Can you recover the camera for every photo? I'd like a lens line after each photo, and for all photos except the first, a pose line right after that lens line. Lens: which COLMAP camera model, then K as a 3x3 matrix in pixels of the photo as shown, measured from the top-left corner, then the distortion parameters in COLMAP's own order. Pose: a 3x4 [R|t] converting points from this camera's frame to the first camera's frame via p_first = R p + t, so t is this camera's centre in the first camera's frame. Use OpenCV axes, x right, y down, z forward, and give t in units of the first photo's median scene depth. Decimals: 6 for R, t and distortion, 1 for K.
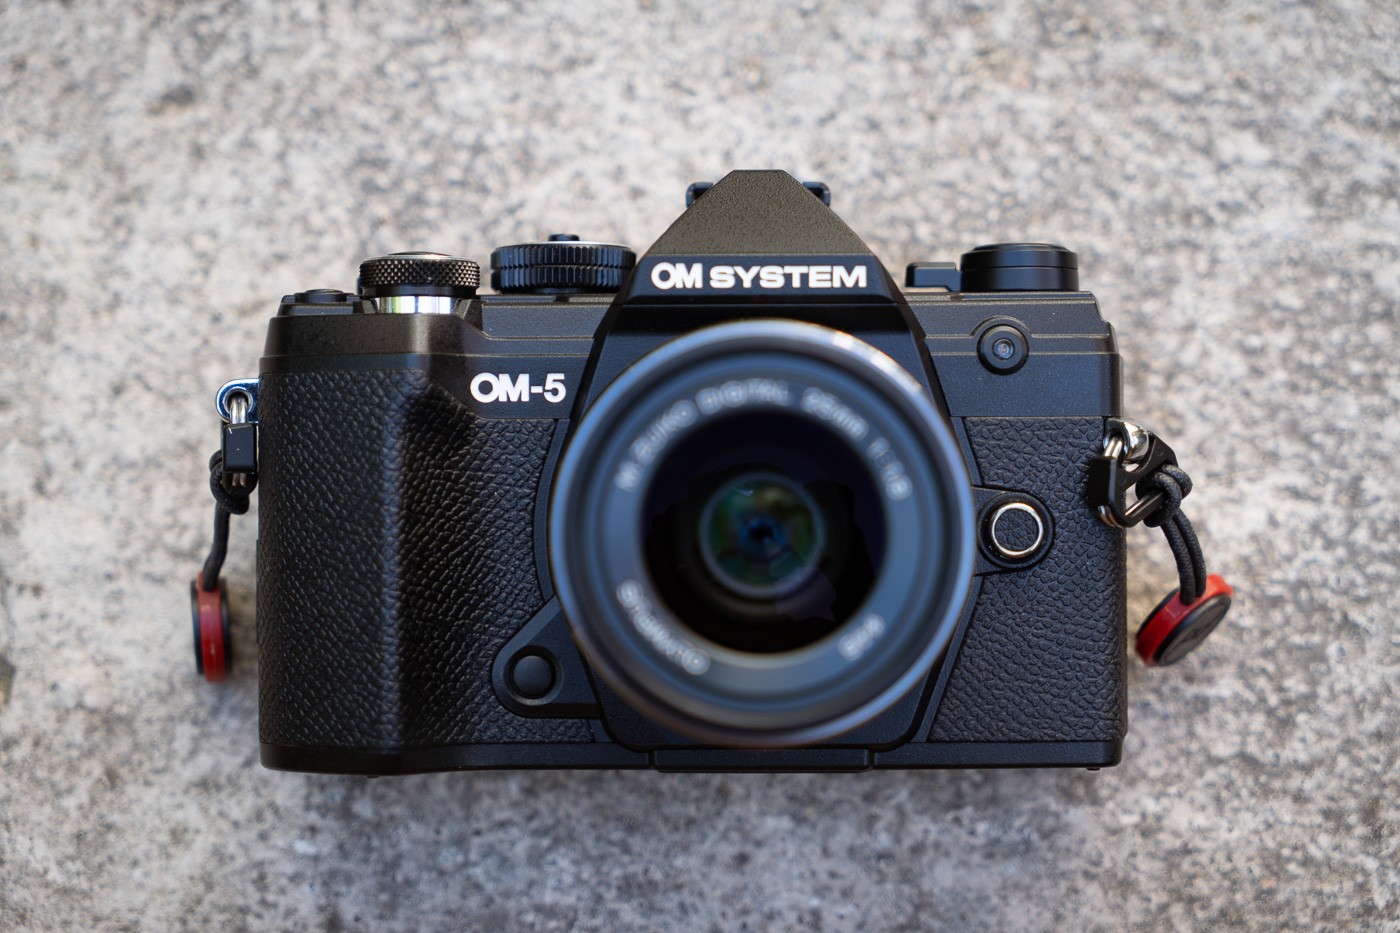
lens RADIAL K [[2980.4, 0, 699.8], [0, 2980.4, 467.9], [0, 0, 1]] dist [-0.072655, 0.000000]
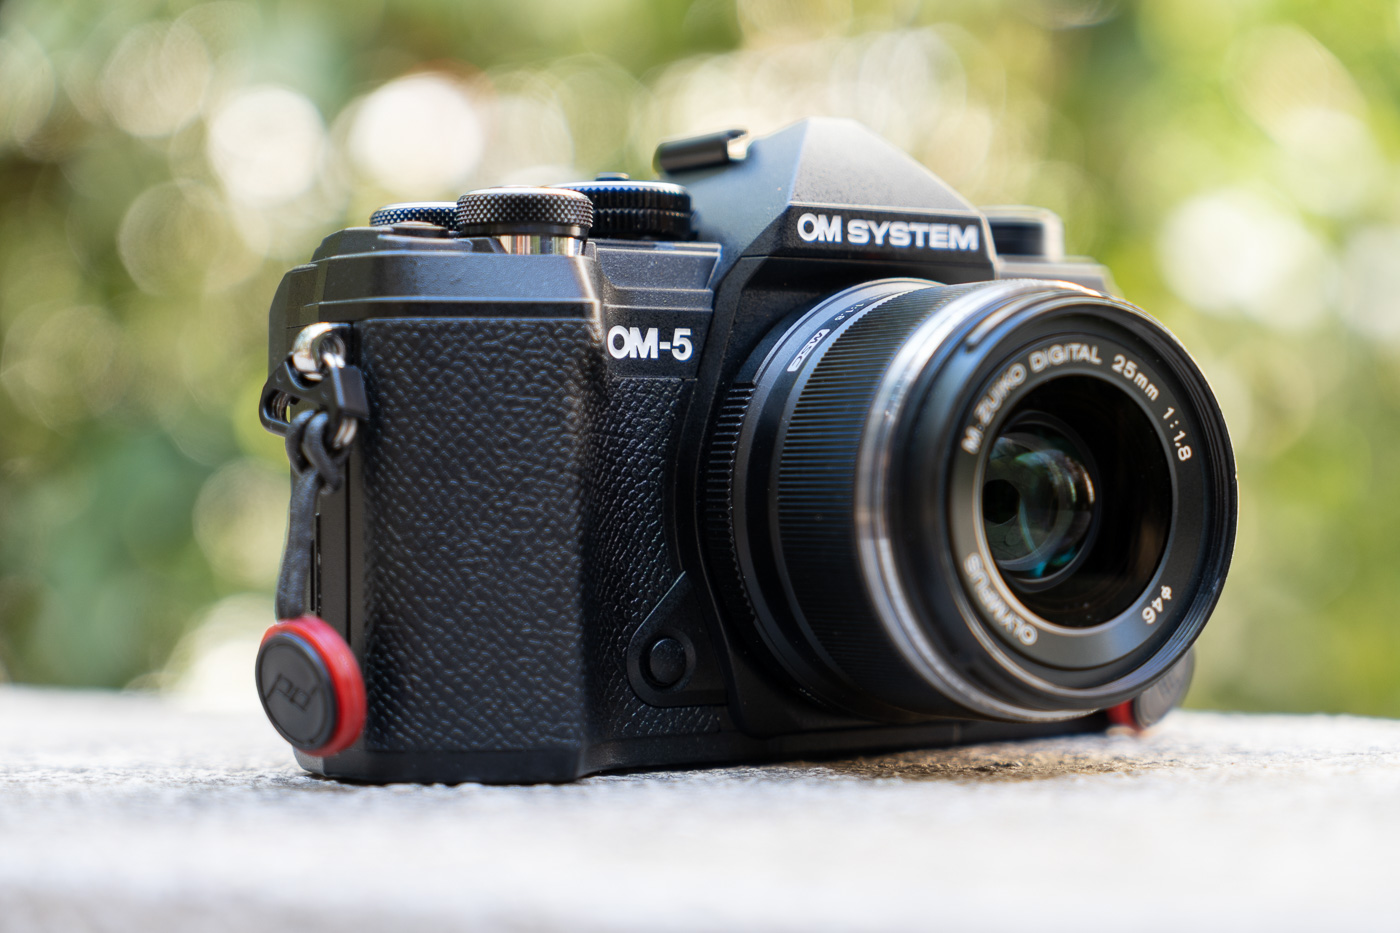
lens RADIAL K [[2980.4, 0, 696.5], [0, 2980.4, 458.5], [0, 0, 1]] dist [-0.072655, 0.000000]
pose [[0.821403, 0.005028, 0.570326, -0.572758], [-0.005549, 0.999984, -0.000824, 0.008868], [-0.570321, -0.002487, 0.821418, 0.253162]]
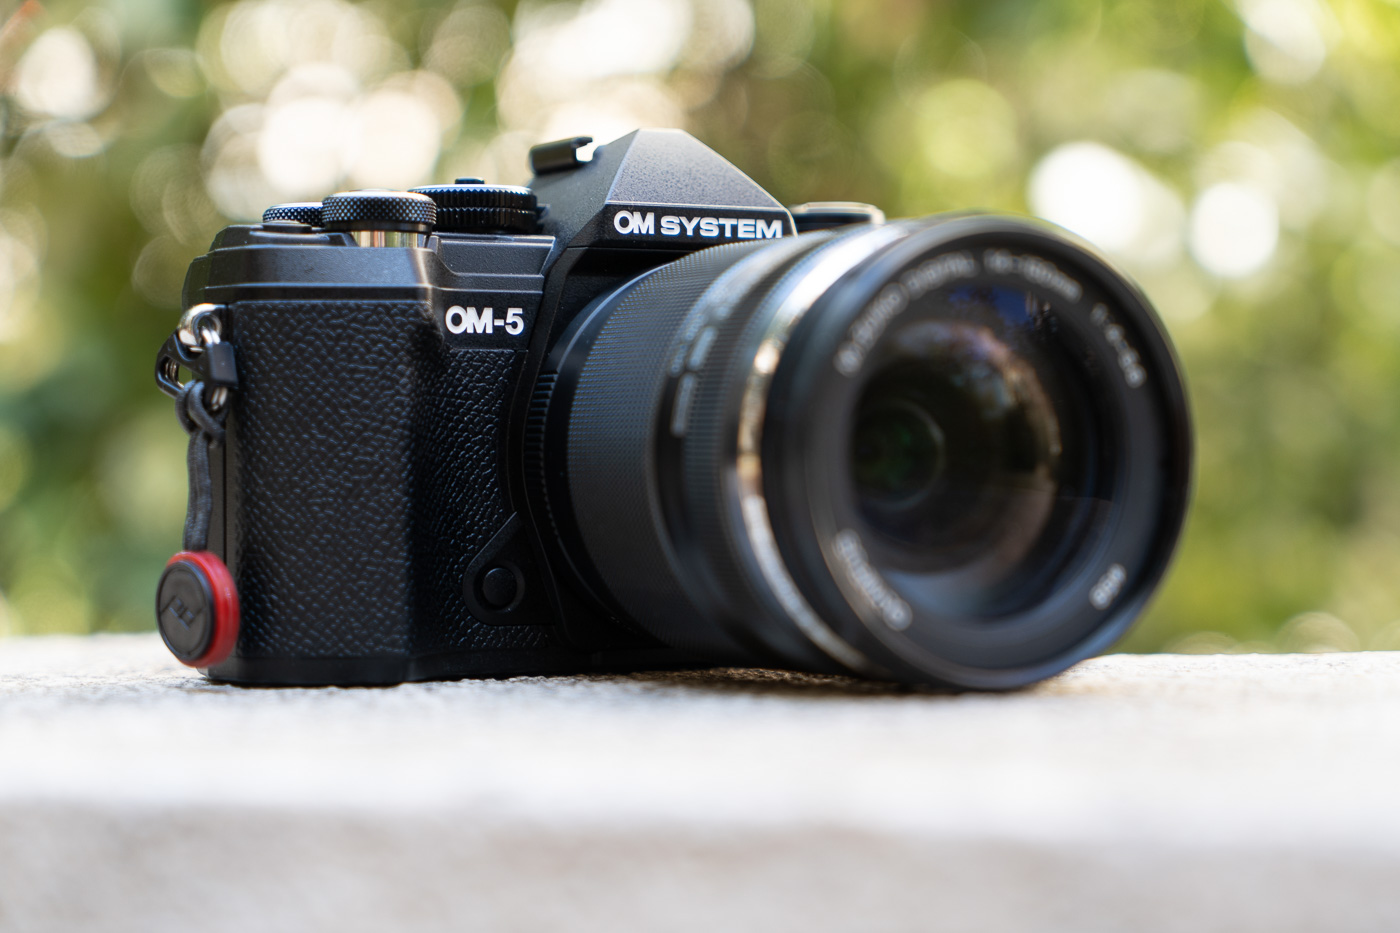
lens RADIAL K [[2980.4, 0, 702.0], [0, 2980.4, 472.2], [0, 0, 1]] dist [-0.072655, 0.000000]
pose [[0.870745, -0.001919, 0.491731, -0.530750], [-0.008269, 0.999794, 0.018545, 0.007508], [-0.491666, -0.020214, 0.870549, 0.021092]]
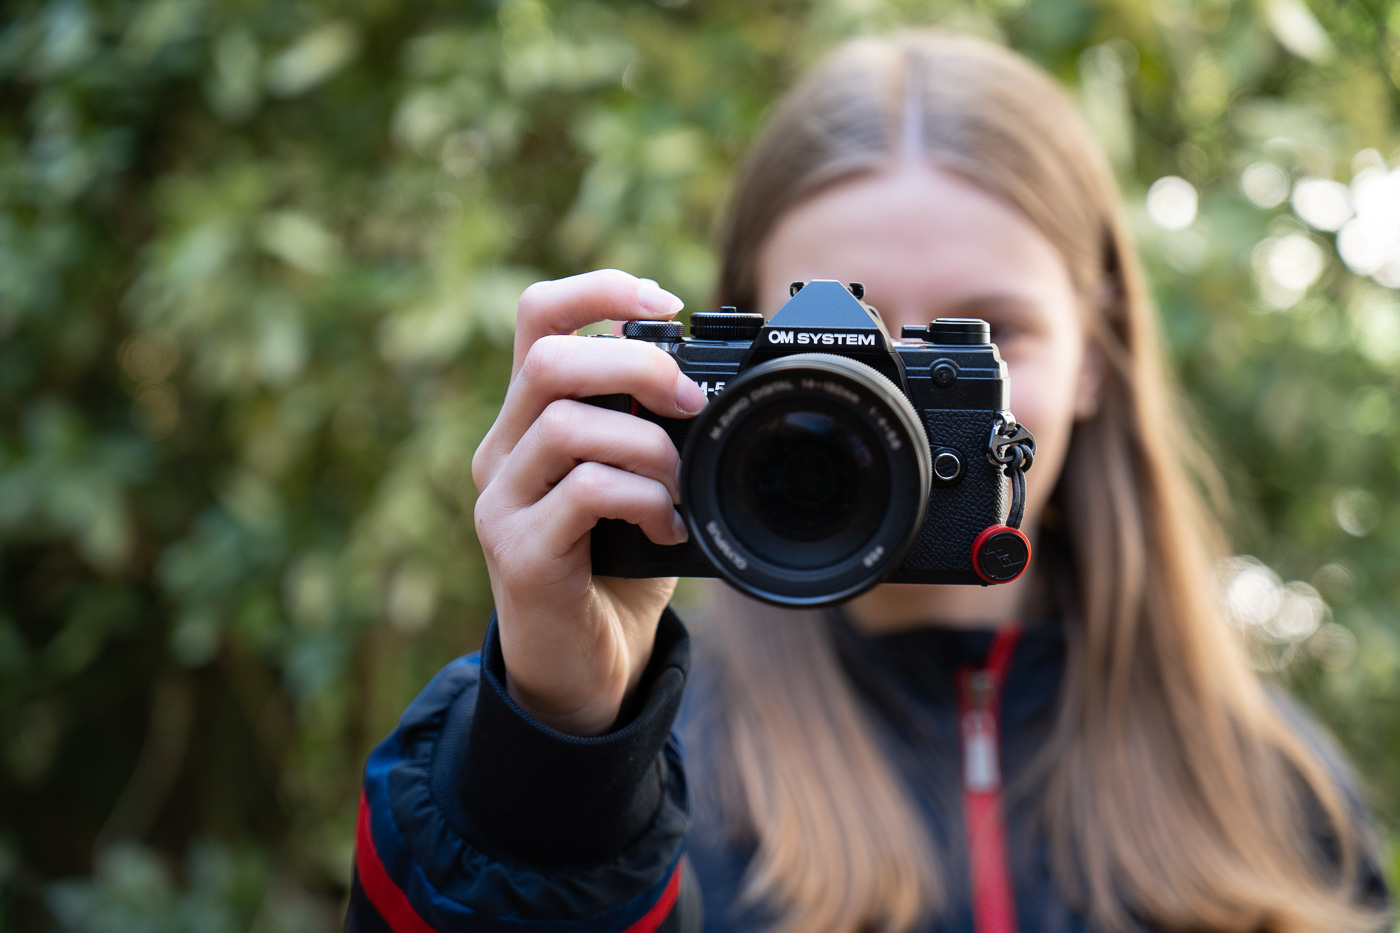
lens RADIAL K [[2980.4, 0, 699.9], [0, 2980.4, 466.0], [0, 0, 1]] dist [-0.072655, 0.000000]
pose [[0.996872, 0.026832, -0.074333, 0.090012], [-0.021073, 0.996792, 0.077214, -0.132197], [0.076166, -0.075406, 0.994240, -1.019328]]
